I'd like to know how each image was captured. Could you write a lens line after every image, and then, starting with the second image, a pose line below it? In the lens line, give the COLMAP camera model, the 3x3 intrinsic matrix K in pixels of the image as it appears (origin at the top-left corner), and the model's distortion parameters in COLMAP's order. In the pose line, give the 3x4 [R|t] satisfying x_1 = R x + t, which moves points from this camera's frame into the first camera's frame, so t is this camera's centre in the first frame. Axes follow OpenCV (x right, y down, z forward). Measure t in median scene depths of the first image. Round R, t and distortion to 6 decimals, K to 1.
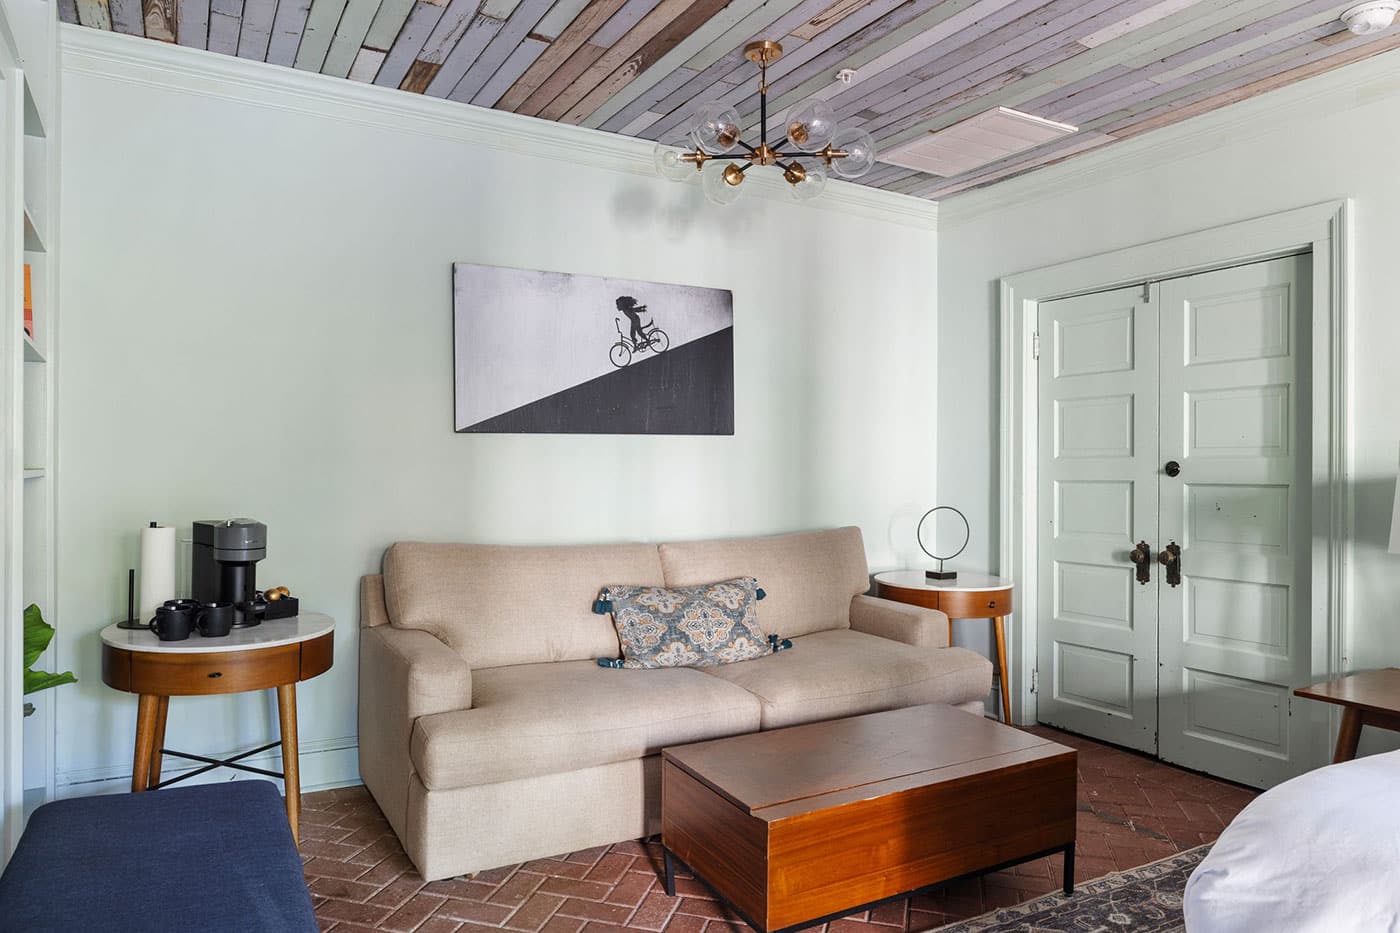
lens RADIAL K [[937.9, 0, 705.9], [0, 937.9, 471.0], [0, 0, 1]] dist [0.002446, -0.001704]
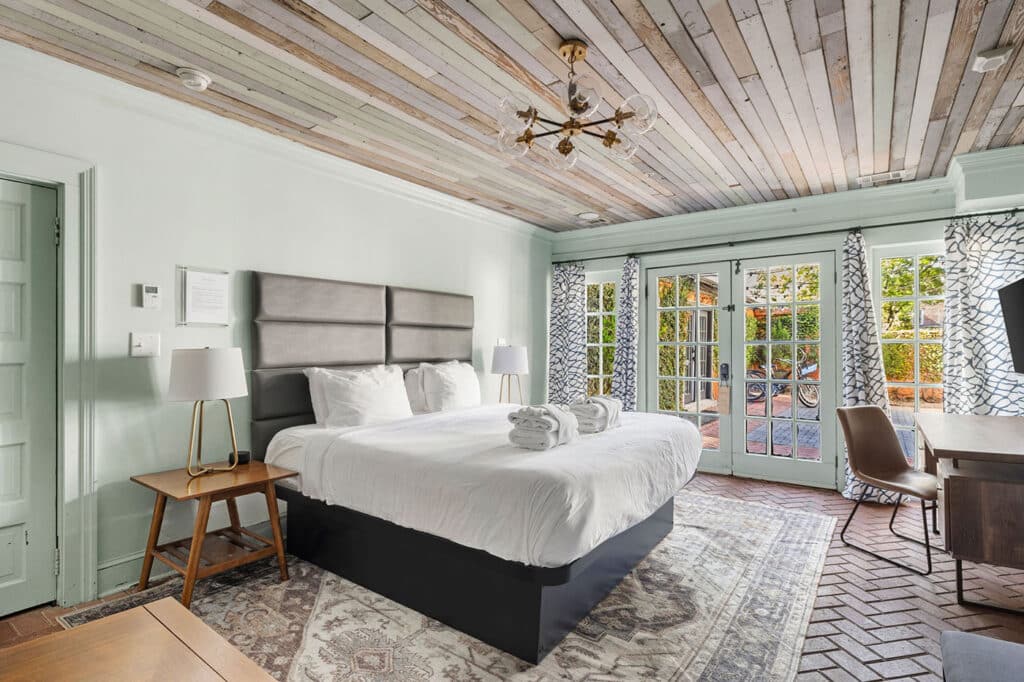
lens RADIAL K [[506.6, 0, 514.9], [0, 506.6, 345.0], [0, 0, 1]] dist [-0.003522, -0.000253]
pose [[-0.412007, 0.001212, 0.911180, -0.272832], [-0.001710, 0.999996, -0.002103, -0.009625], [-0.911179, -0.002425, -0.412003, 0.676915]]
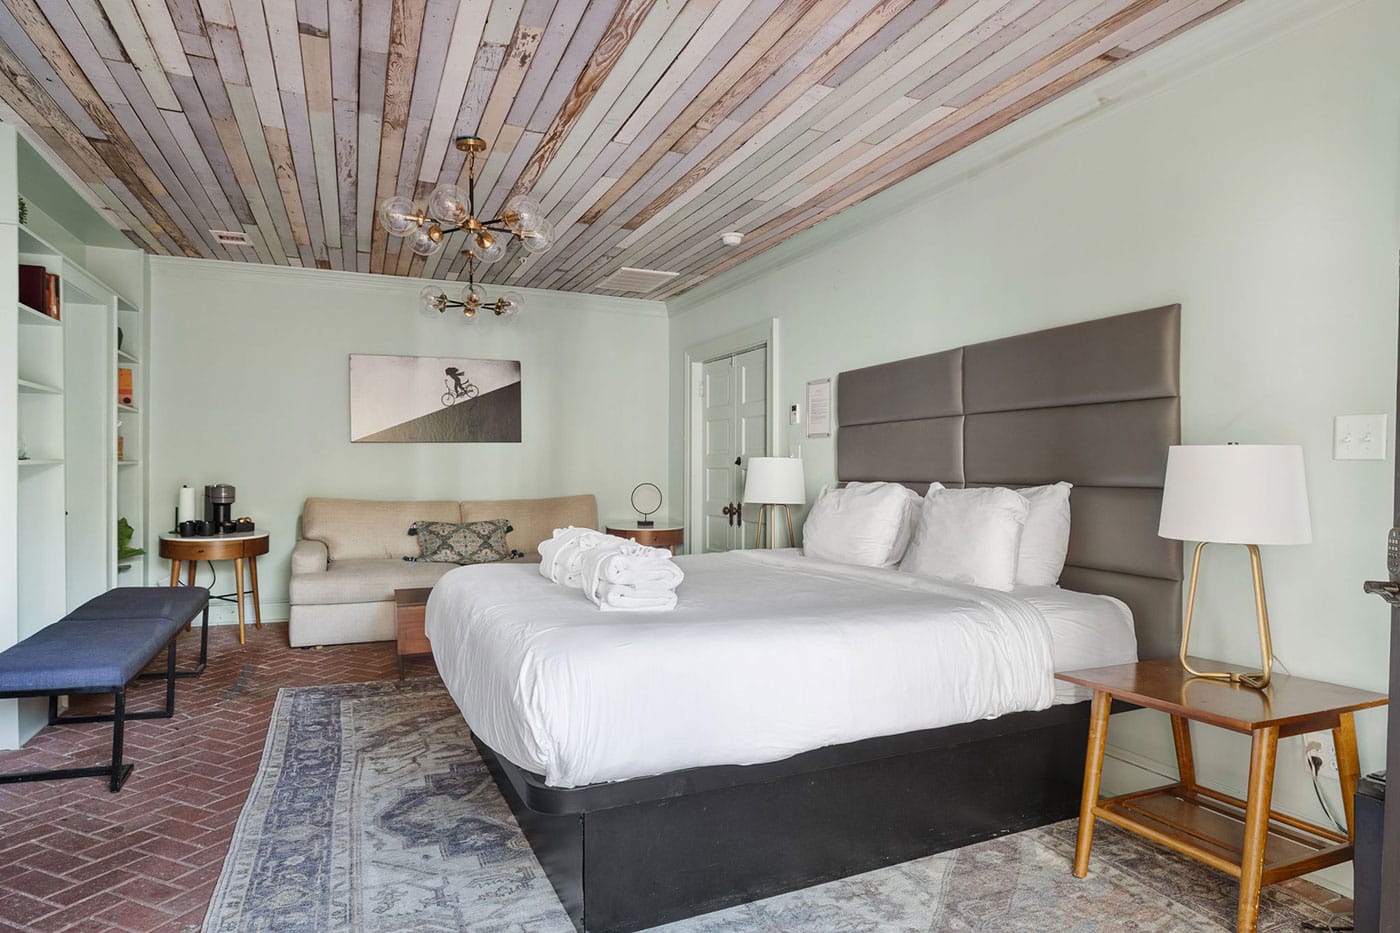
lens RADIAL K [[817.4, 0, 700.0], [0, 817.4, 466.5], [0, 0, 1]] dist [-0.002995, 0.001391]
pose [[0.992970, 0.000647, -0.118362, 0.674806], [-0.000733, 0.999999, -0.000689, 0.009729], [0.118361, 0.000771, 0.992970, -0.610110]]
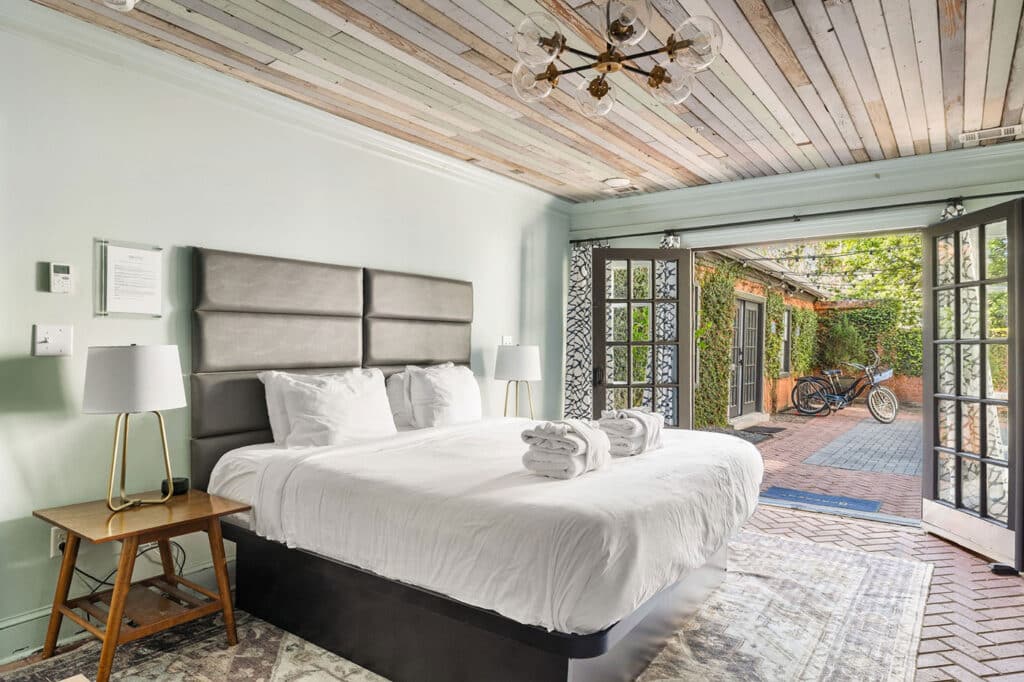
lens RADIAL K [[620.2, 0, 519.0], [0, 620.2, 345.7], [0, 0, 1]] dist [0.002932, -0.001778]
pose [[-0.415723, -0.002789, 0.909487, -0.233519], [-0.006843, 0.999977, -0.000061, -0.008351], [-0.909466, -0.006249, -0.415732, 0.677492]]
